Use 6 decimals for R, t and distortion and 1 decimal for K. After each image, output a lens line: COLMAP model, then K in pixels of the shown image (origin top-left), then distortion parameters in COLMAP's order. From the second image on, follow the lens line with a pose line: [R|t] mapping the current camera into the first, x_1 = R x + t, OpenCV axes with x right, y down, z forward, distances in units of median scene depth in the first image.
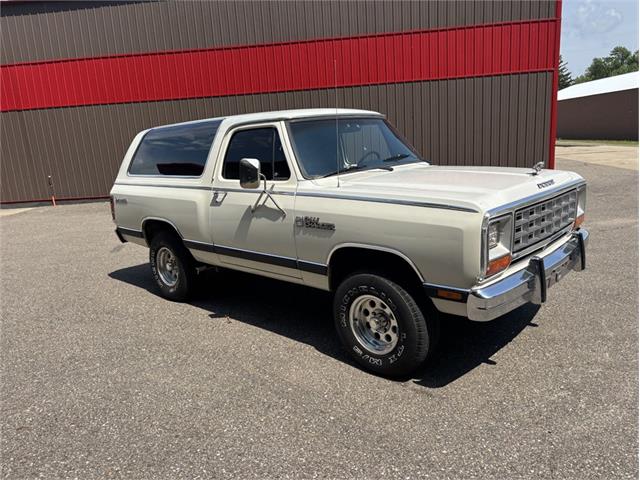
lens RADIAL K [[483.4, 0, 321.0], [0, 483.4, 244.9], [0, 0, 1]] dist [0.050525, -0.060121]
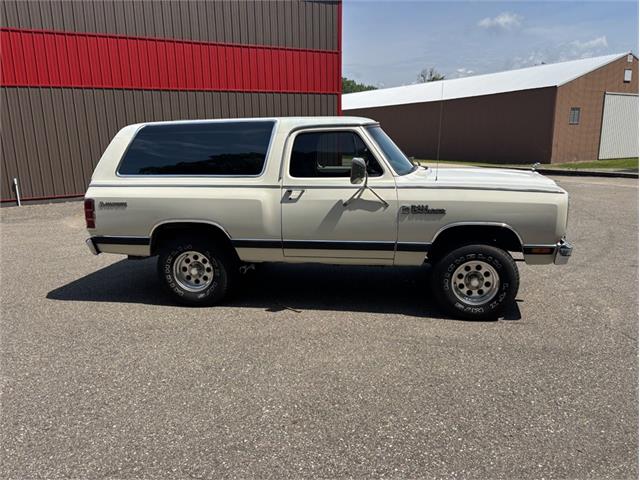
lens RADIAL K [[481.7, 0, 321.6], [0, 481.7, 239.8], [0, 0, 1]] dist [0.027239, -0.018029]
pose [[0.833226, -0.074437, 0.547900, -0.848254], [0.089226, 0.996011, -0.000375, 0.008147], [-0.545686, 0.049199, 0.836544, 0.099994]]
